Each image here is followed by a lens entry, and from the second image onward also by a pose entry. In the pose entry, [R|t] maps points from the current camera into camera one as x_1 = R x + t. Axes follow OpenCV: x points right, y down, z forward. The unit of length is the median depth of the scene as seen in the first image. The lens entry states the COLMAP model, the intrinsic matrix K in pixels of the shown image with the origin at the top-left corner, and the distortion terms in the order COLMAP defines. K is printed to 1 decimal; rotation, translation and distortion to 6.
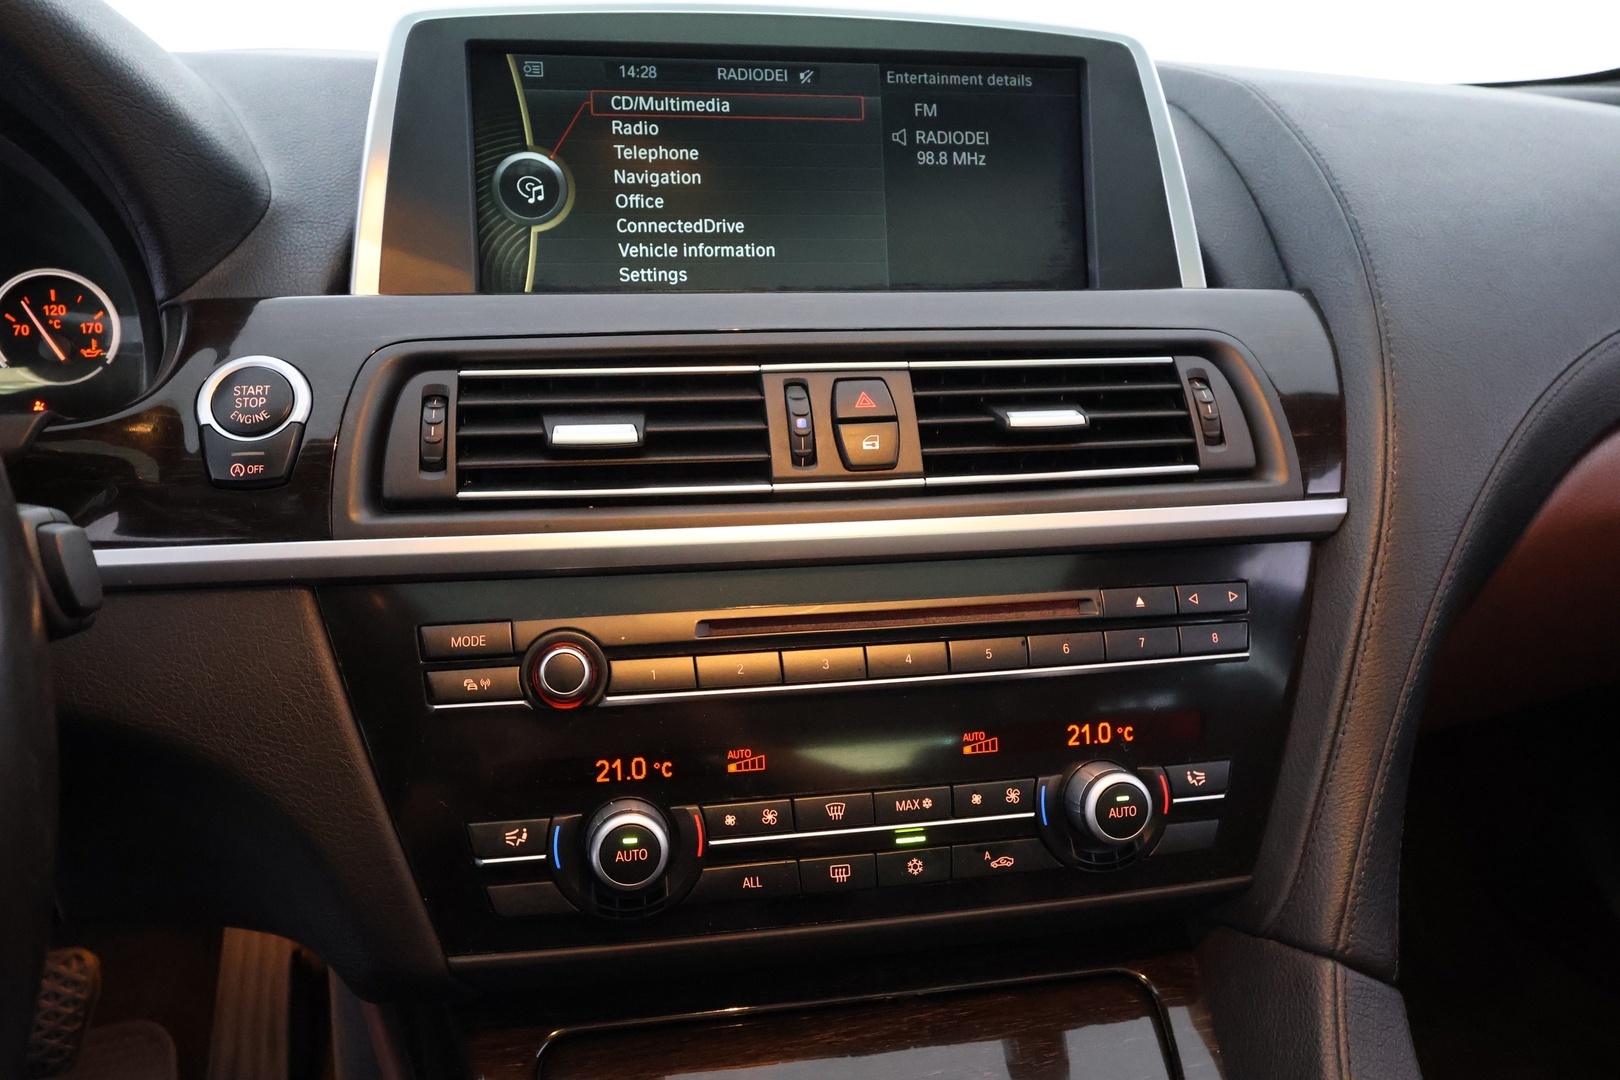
lens RADIAL K [[1272.5, 0, 814.6], [0, 1272.5, 545.1], [0, 0, 1]] dist [-0.003067, 0.002362]
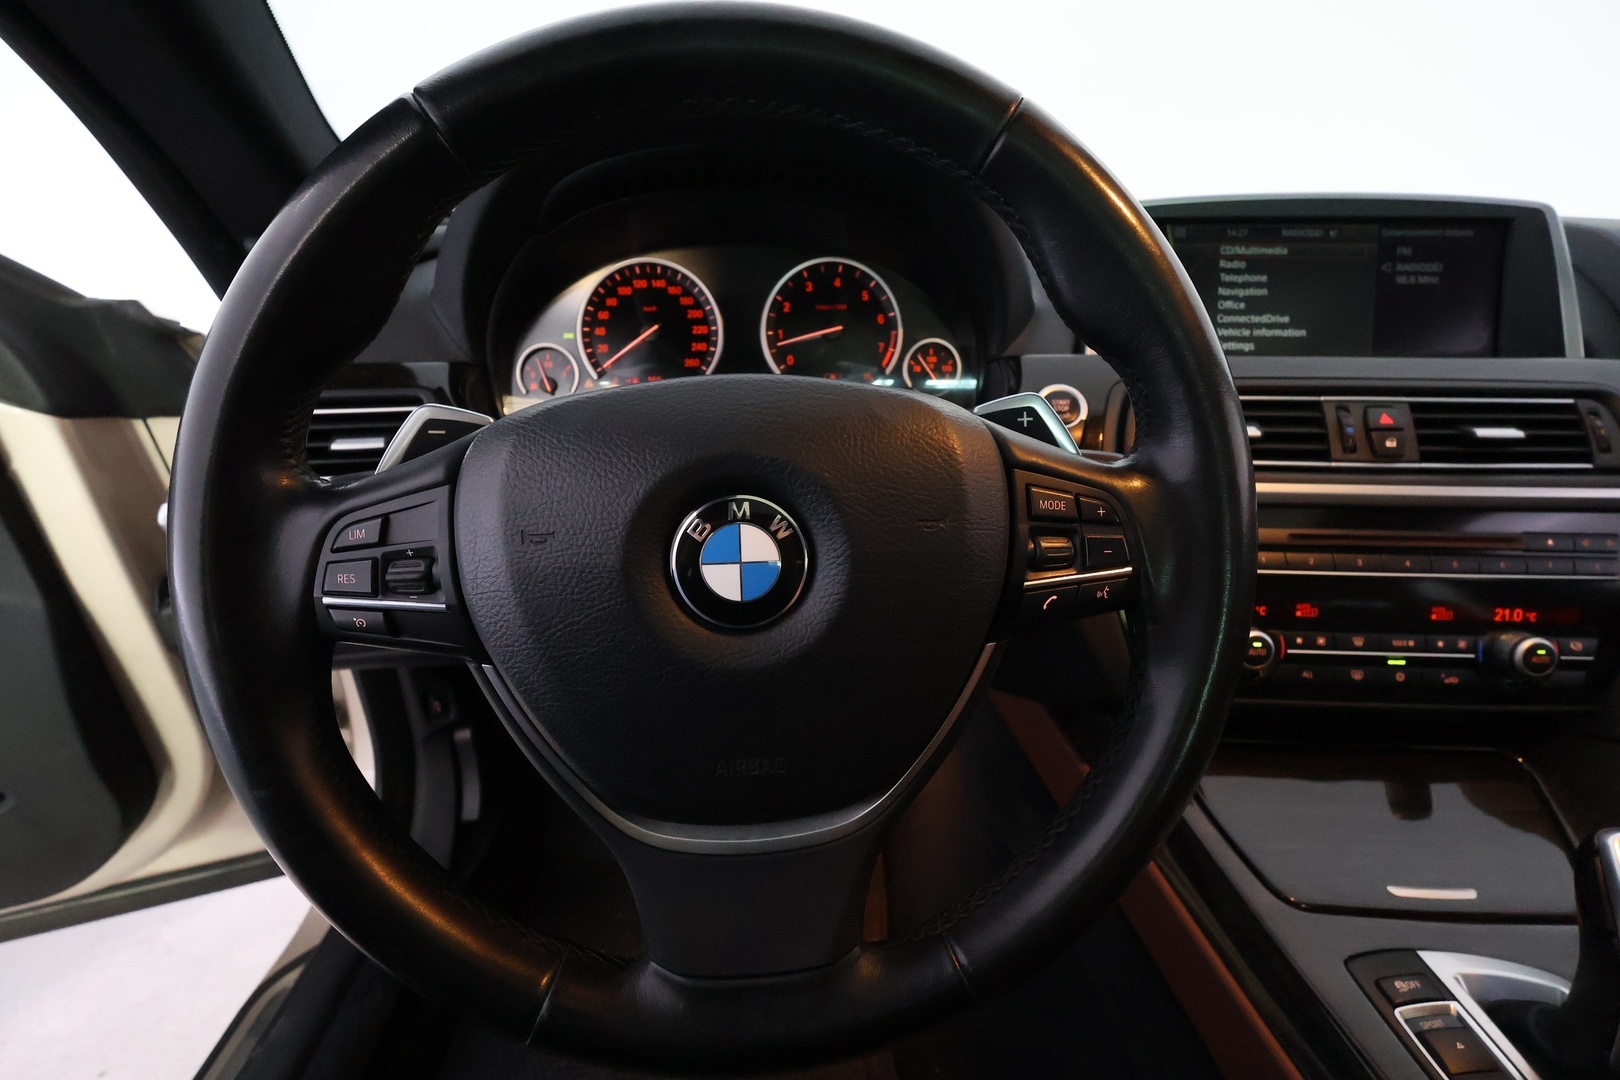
lens RADIAL K [[747.3, 0, 811.9], [0, 747.3, 543.6], [0, 0, 1]] dist [-0.008480, 0.002545]
pose [[0.969222, 0.074320, -0.234702, -0.488274], [-0.060395, 0.995992, 0.065980, 0.041666], [0.238665, -0.049774, 0.969825, -0.221331]]
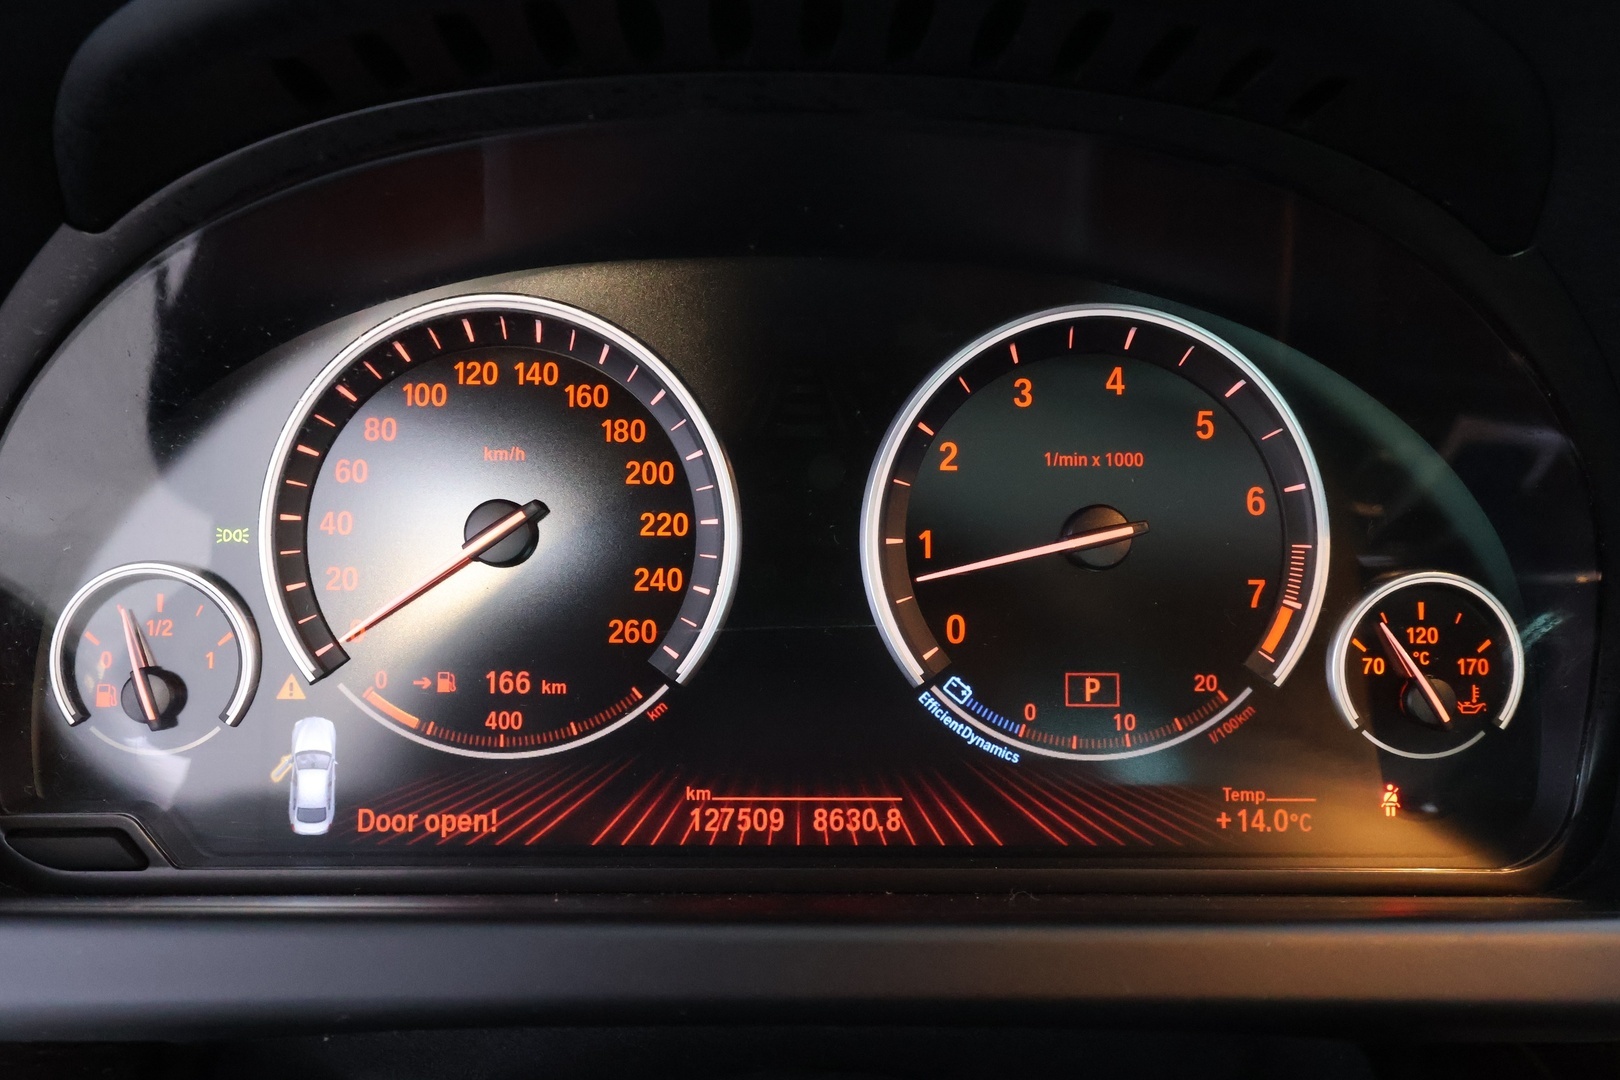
lens RADIAL K [[1272.5, 0, 829.8], [0, 1272.5, 511.0], [0, 0, 1]] dist [-0.003067, 0.002362]
pose [[0.957522, 0.079192, -0.277273, -0.716685], [-0.093044, 0.994969, -0.037142, -0.197949], [0.272937, 0.061363, 0.960073, 0.333378]]
